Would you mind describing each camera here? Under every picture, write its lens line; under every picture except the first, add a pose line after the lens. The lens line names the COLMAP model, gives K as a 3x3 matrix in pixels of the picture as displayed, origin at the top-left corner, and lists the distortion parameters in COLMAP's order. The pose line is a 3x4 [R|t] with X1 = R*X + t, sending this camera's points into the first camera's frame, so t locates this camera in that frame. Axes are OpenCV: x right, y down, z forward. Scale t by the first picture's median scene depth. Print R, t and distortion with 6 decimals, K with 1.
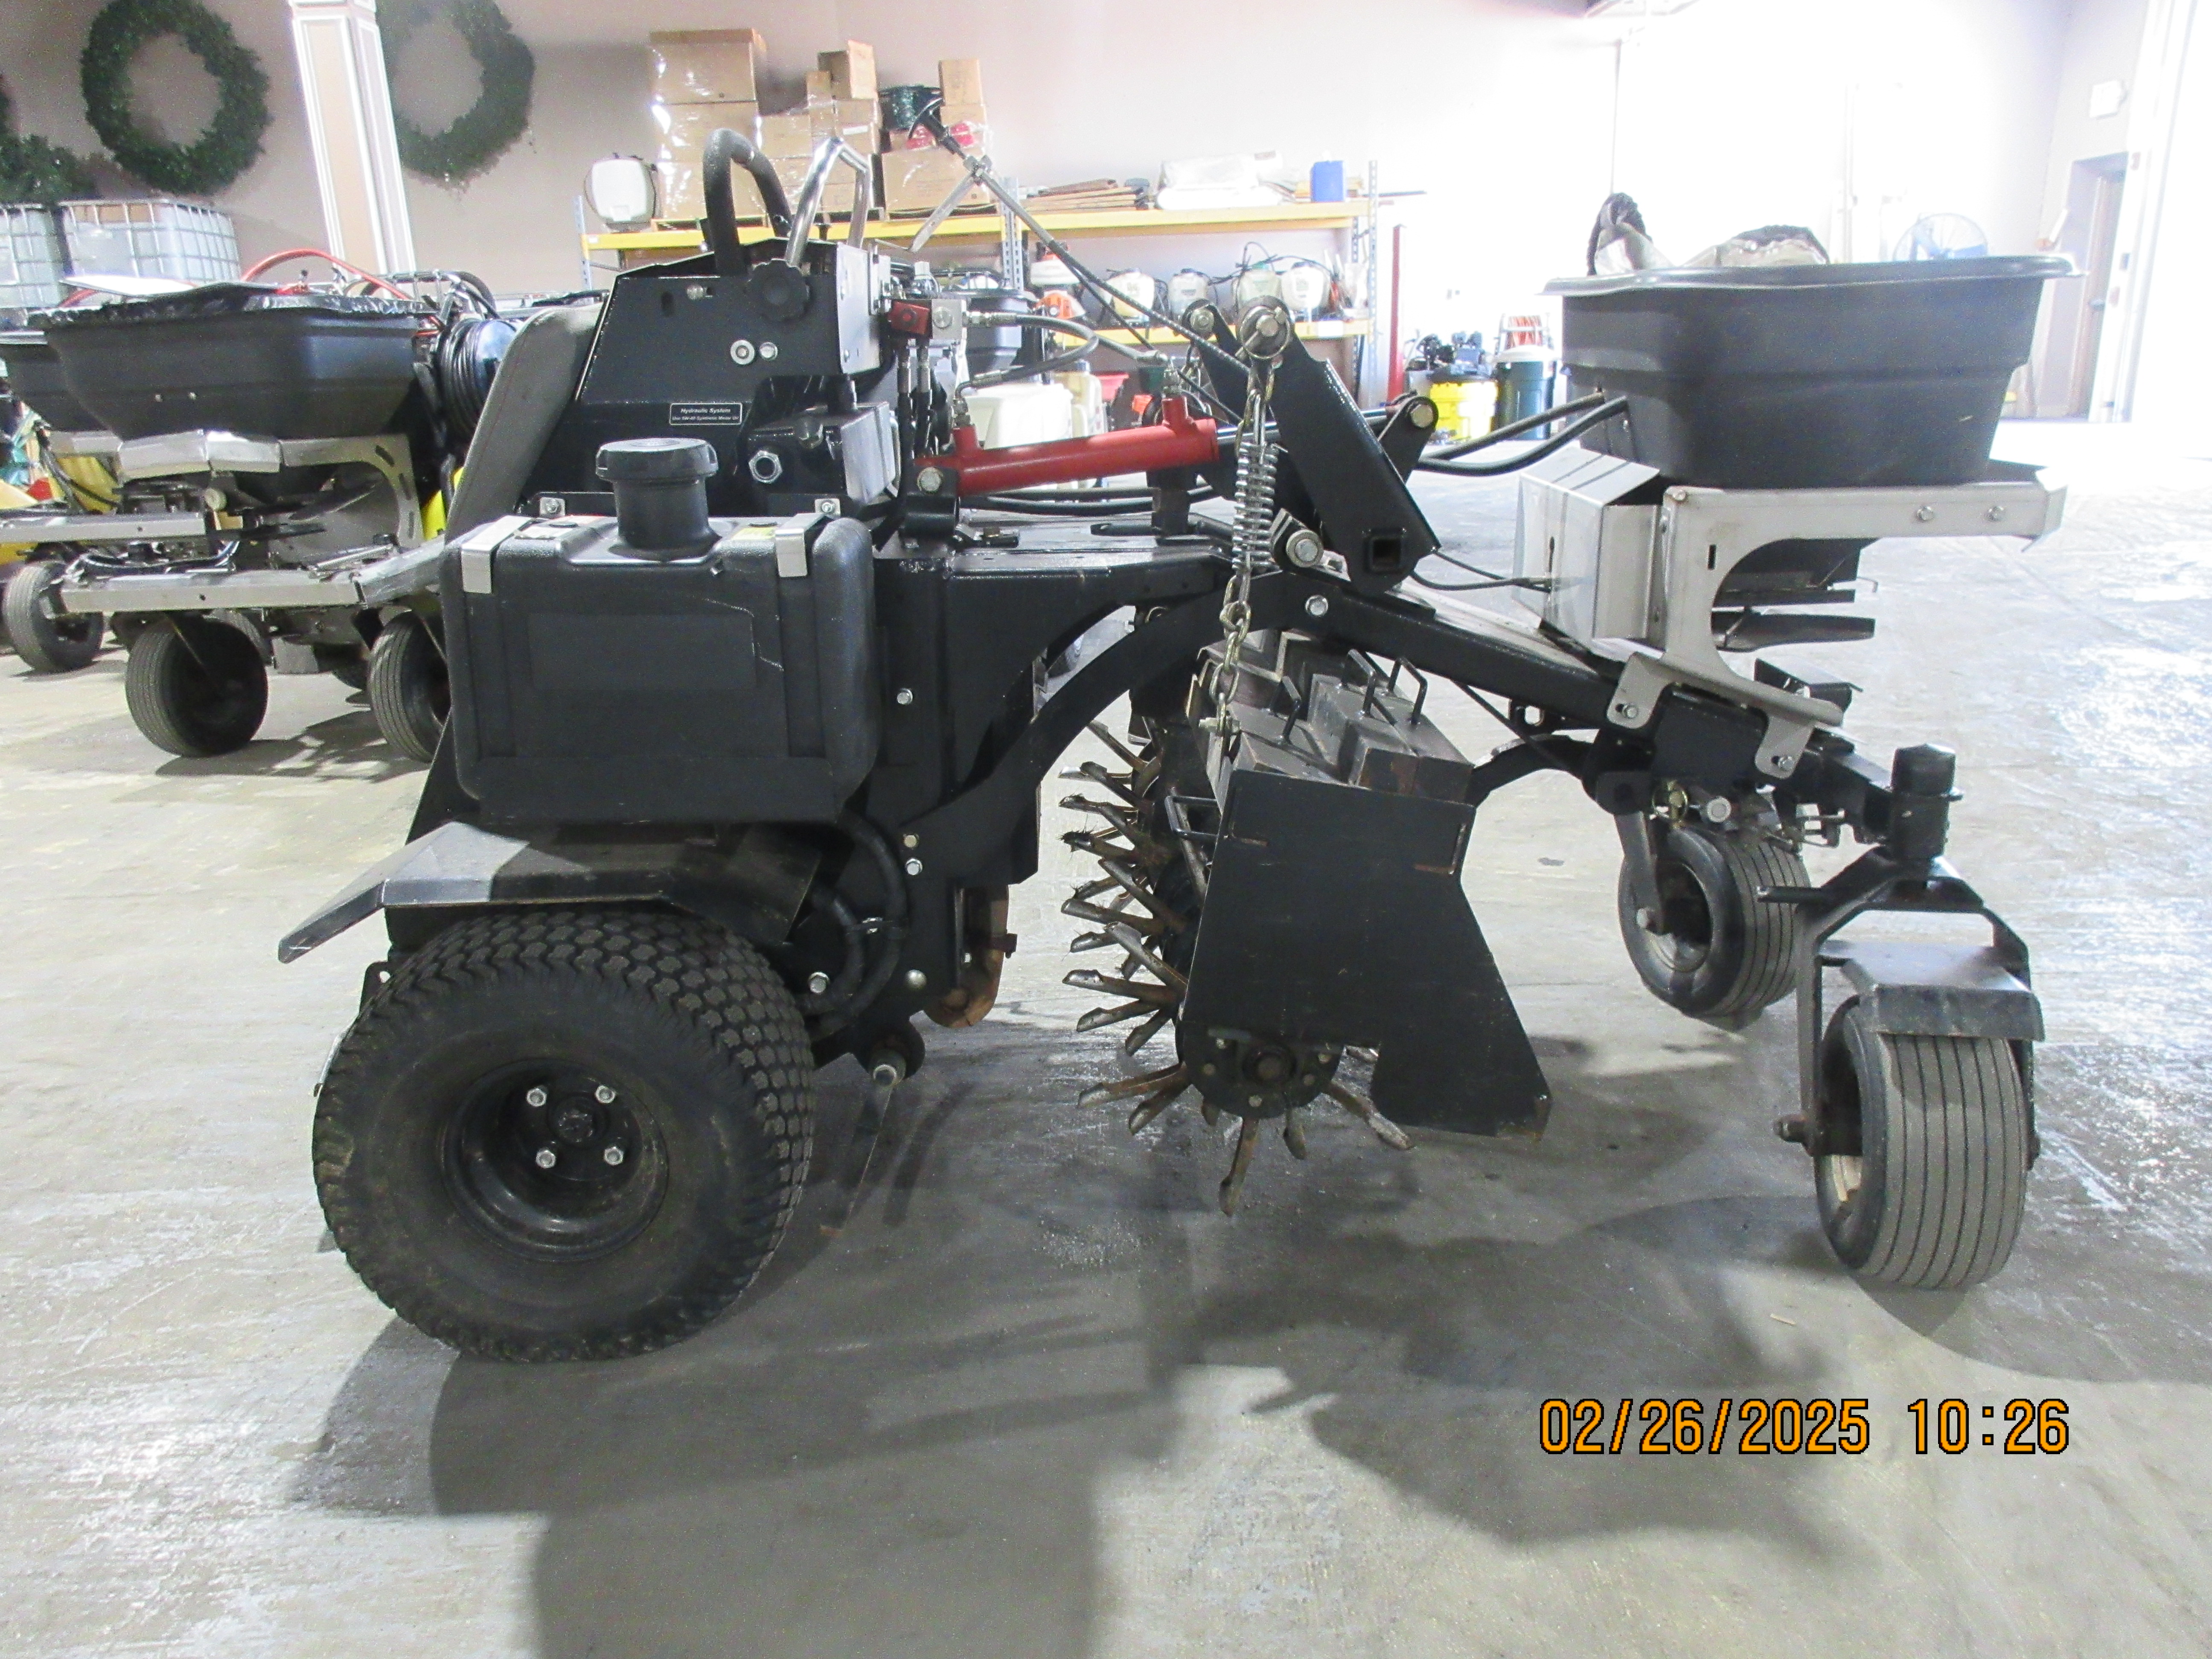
lens RADIAL K [[1663.8, 0, 1100.5], [0, 1663.8, 823.9], [0, 0, 1]] dist [-0.003116, 0.007470]
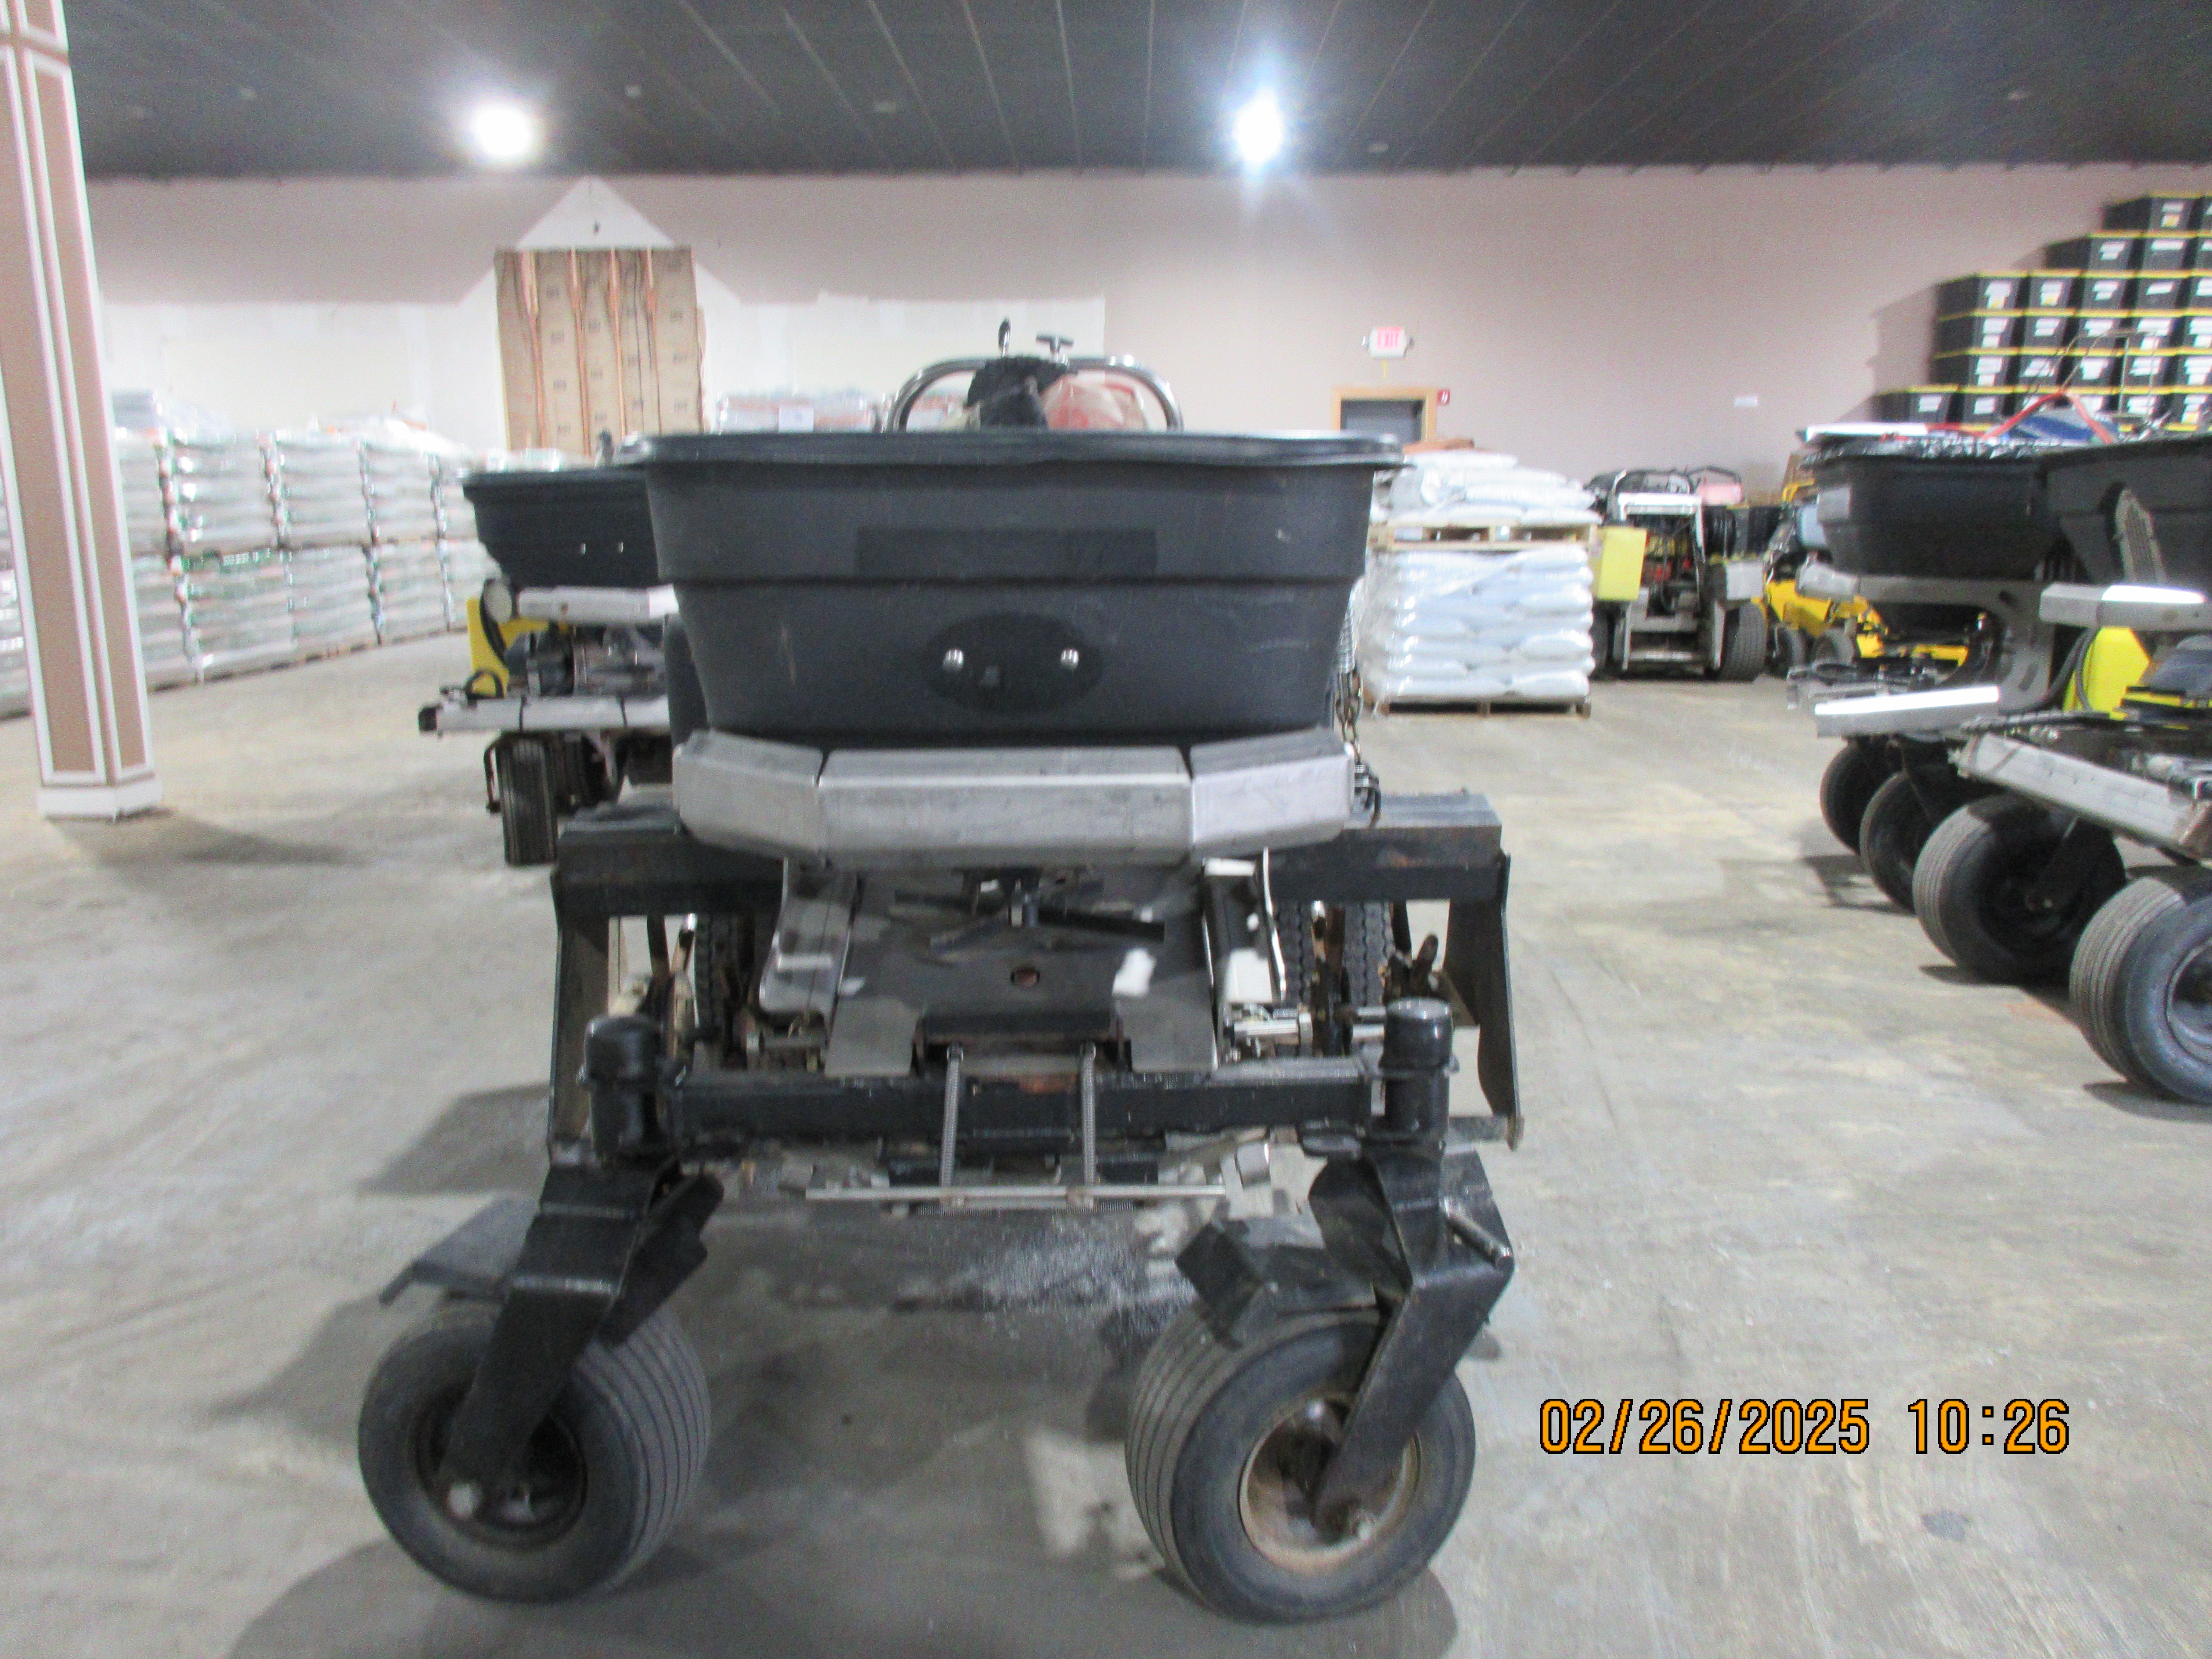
lens RADIAL K [[1663.8, 0, 1107.4], [0, 1663.8, 832.5], [0, 0, 1]] dist [-0.003116, 0.007470]
pose [[0.001653, 0.224859, -0.974390, 0.536199], [-0.283110, 0.934632, 0.215204, -0.159780], [0.959086, 0.275503, 0.065204, 0.483077]]
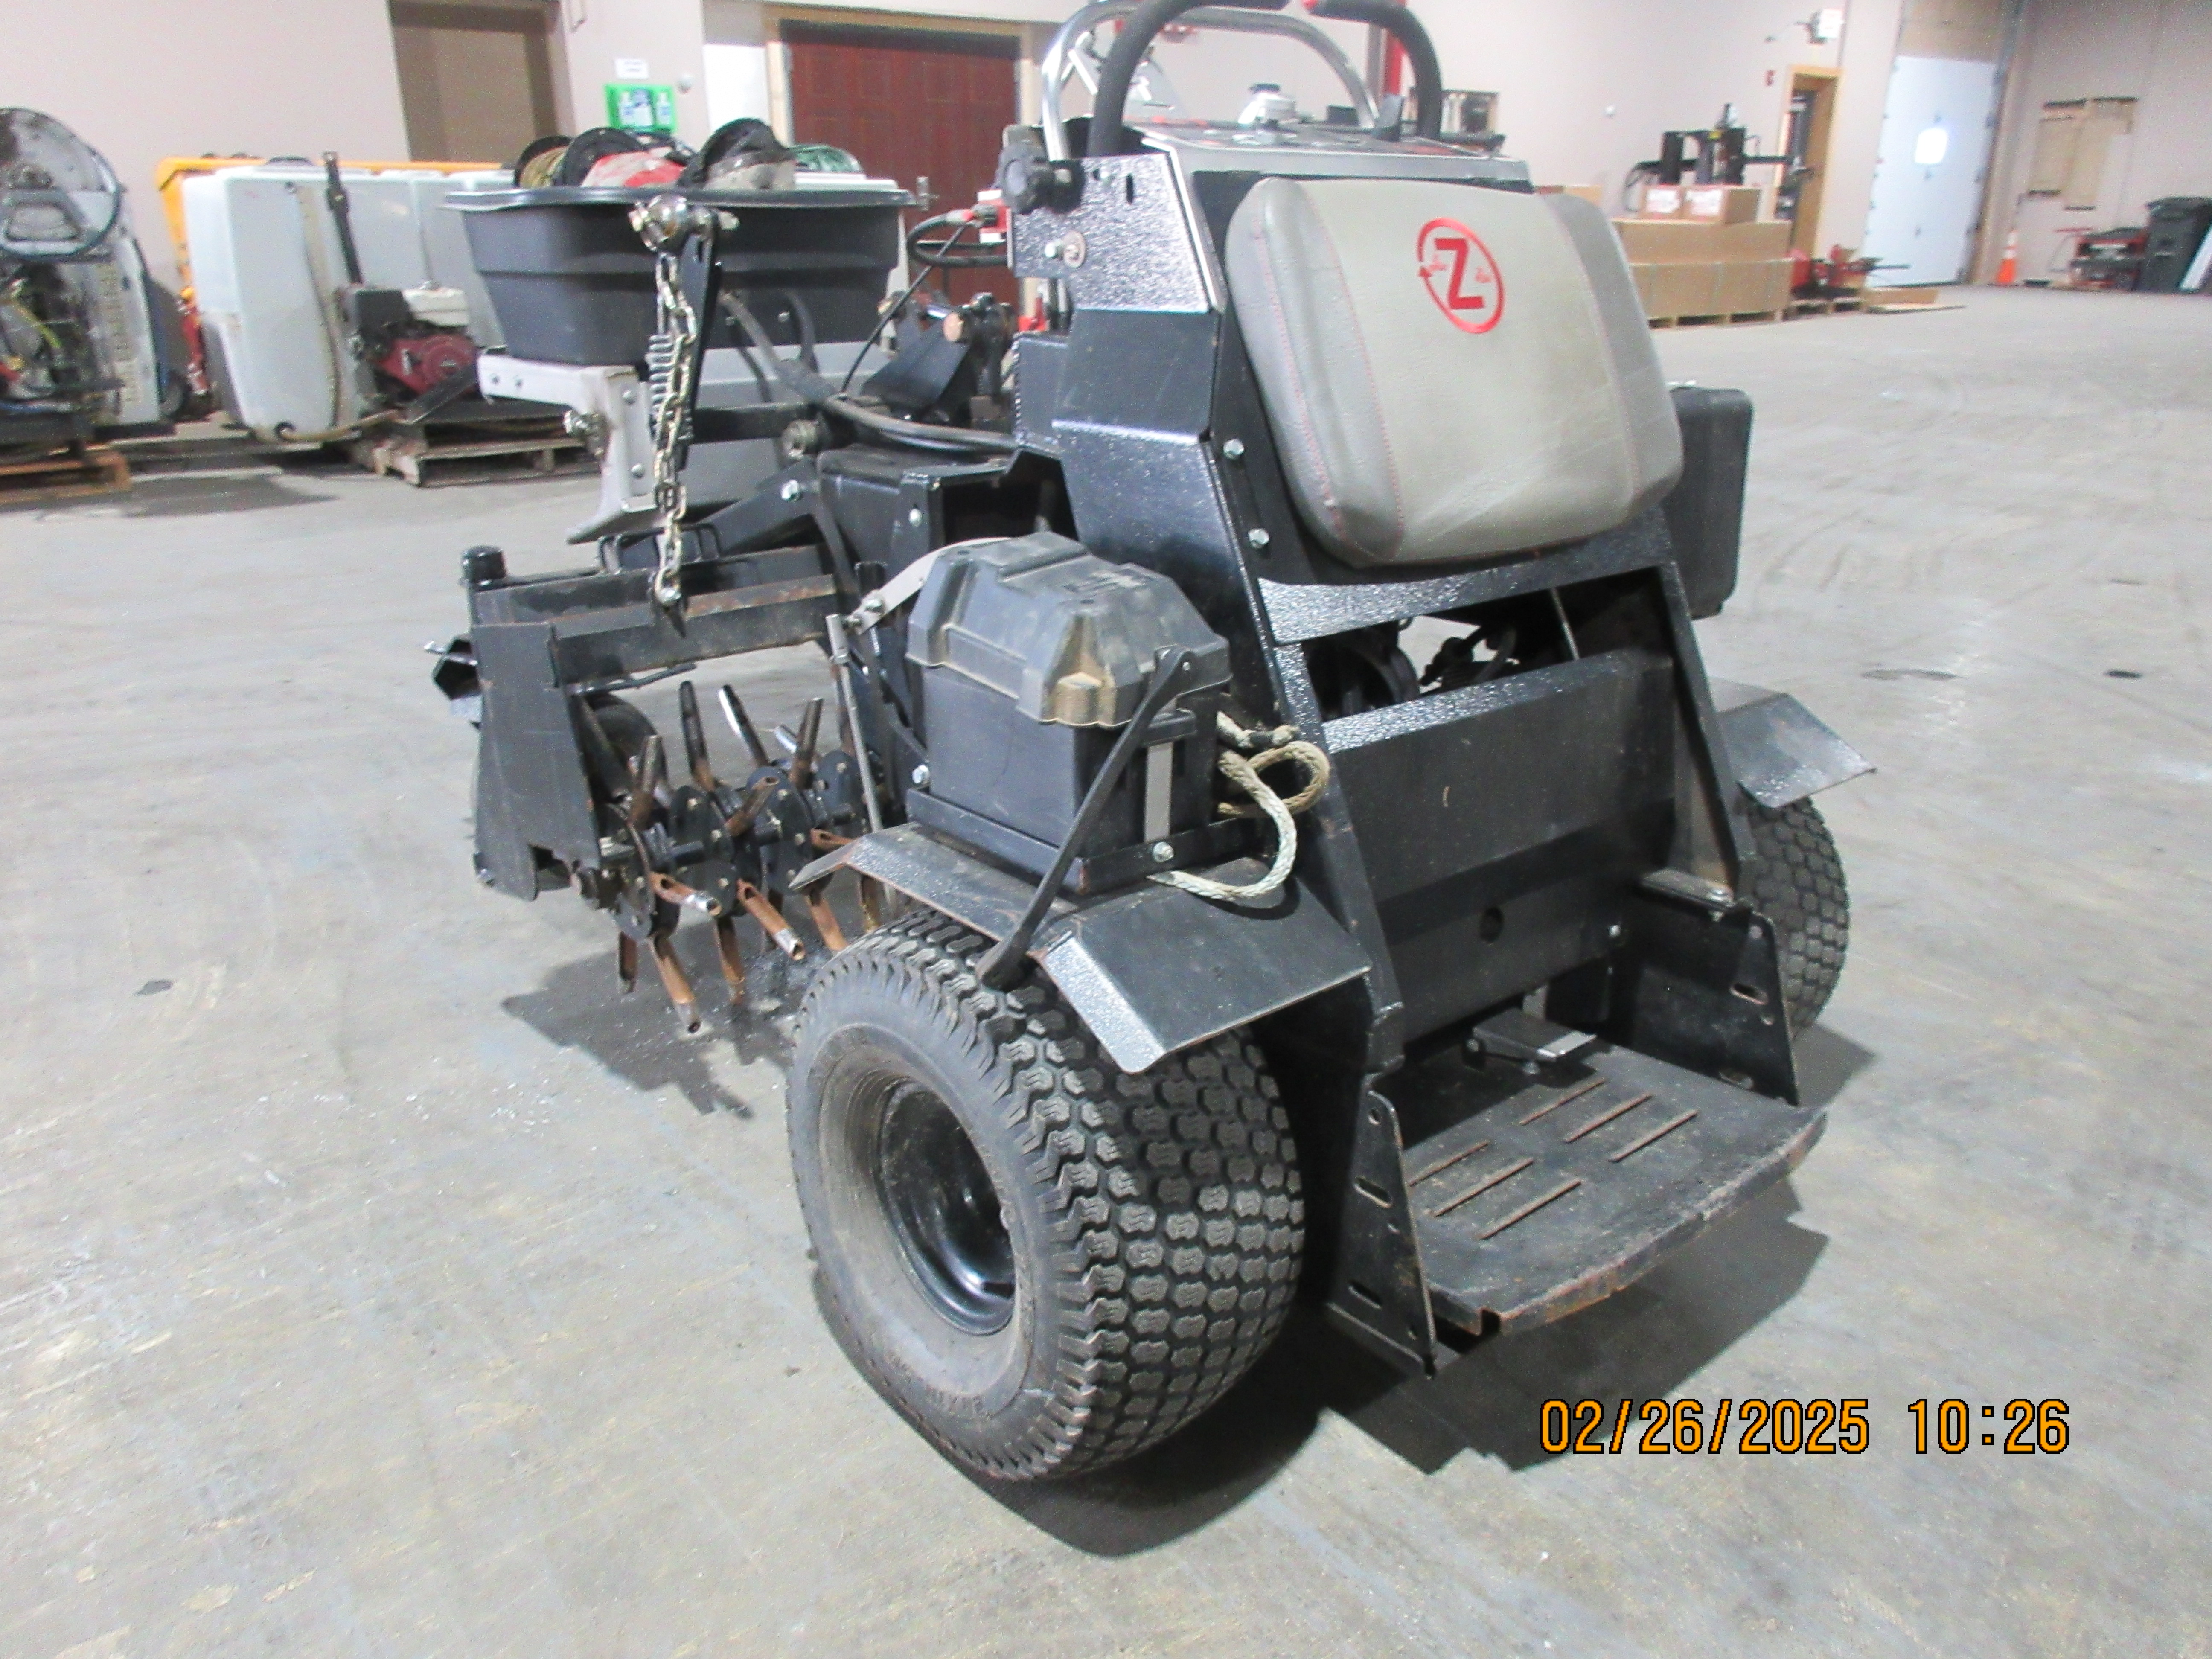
lens RADIAL K [[1663.8, 0, 1123.2], [0, 1663.8, 823.0], [0, 0, 1]] dist [-0.003116, 0.007470]
pose [[-0.638051, -0.246112, 0.729603, -0.381216], [0.236238, 0.839276, 0.489702, -0.218300], [-0.732859, 0.484814, -0.477360, 0.738295]]
